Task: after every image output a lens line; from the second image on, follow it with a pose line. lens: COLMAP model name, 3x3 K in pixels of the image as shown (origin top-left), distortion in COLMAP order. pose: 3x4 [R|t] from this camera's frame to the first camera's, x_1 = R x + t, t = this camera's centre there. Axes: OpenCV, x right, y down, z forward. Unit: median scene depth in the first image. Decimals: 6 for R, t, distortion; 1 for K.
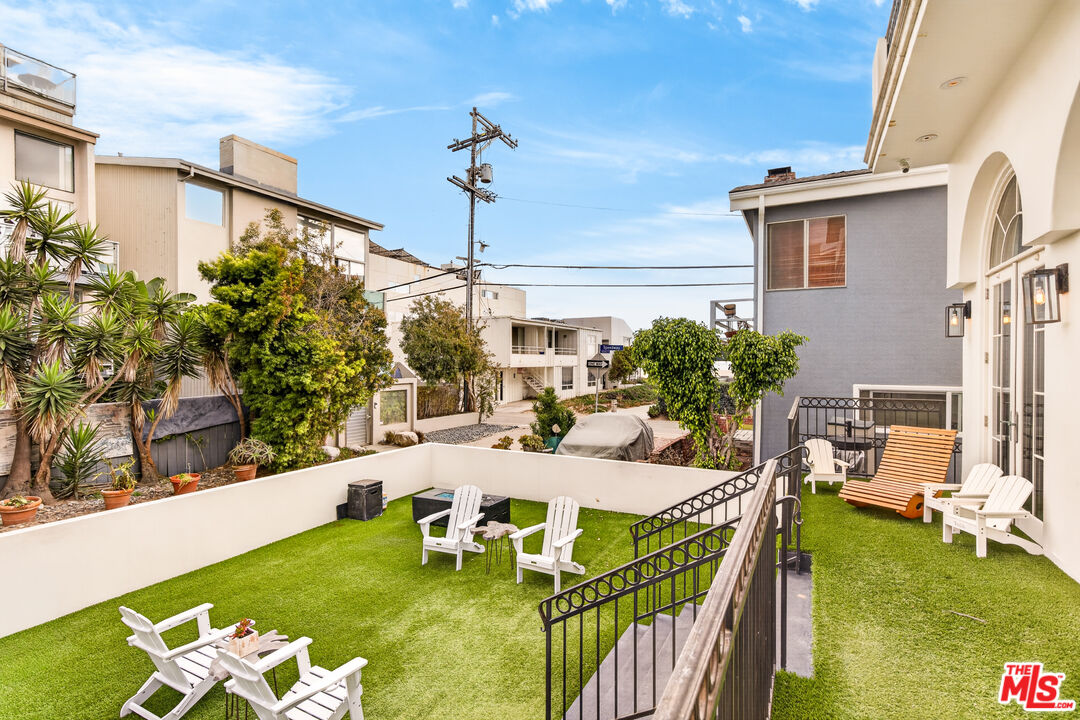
lens RADIAL K [[524.5, 0, 542.8], [0, 524.5, 367.2], [0, 0, 1]] dist [0.002316, 0.004459]
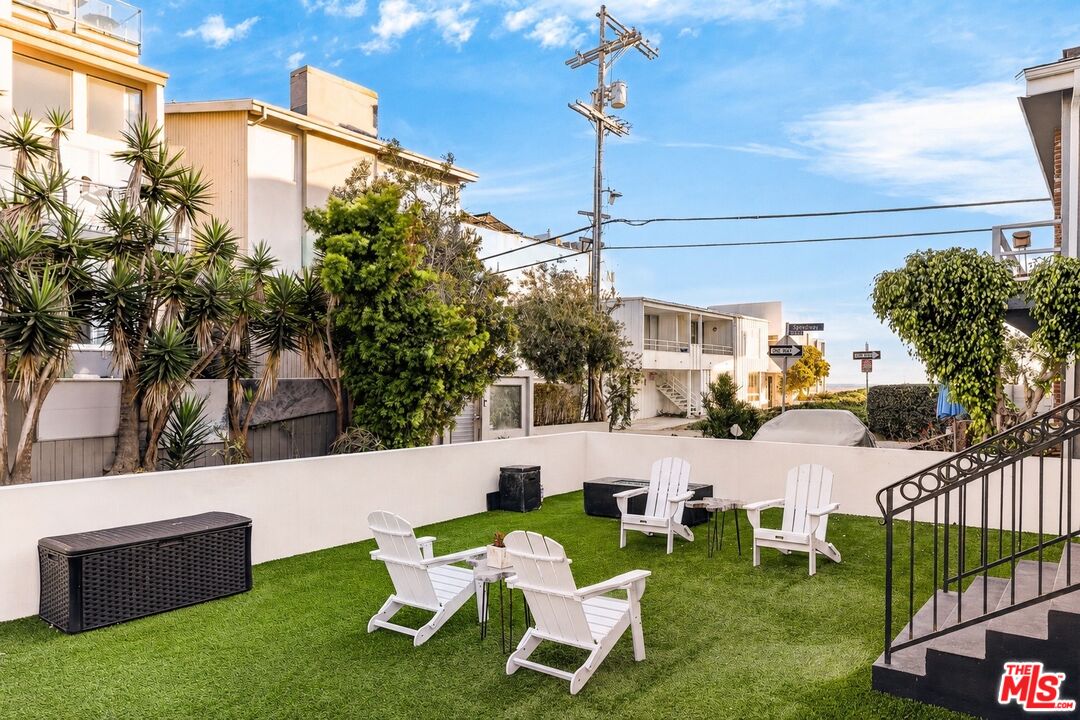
lens RADIAL K [[747.2, 0, 526.0], [0, 747.2, 387.2], [0, 0, 1]] dist [0.008753, -0.003176]
pose [[0.983893, 0.003258, -0.178728, -0.096373], [-0.003597, 0.999992, -0.001570, 0.075758], [0.178721, 0.002187, 0.983897, -0.087729]]
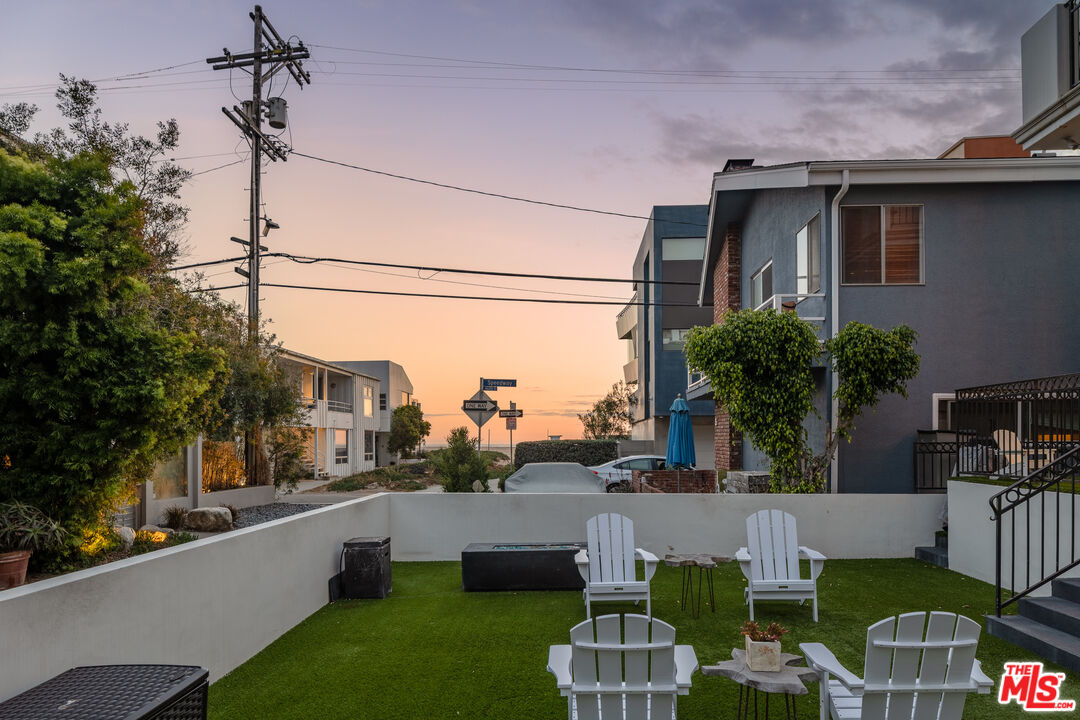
lens RADIAL K [[747.2, 0, 546.0], [0, 747.2, 435.0], [0, 0, 1]] dist [0.008753, -0.003176]
pose [[0.908412, -0.001024, 0.418074, -0.389944], [0.009404, 0.999794, -0.017985, 0.086059], [-0.417970, 0.020270, 0.908235, 0.084564]]
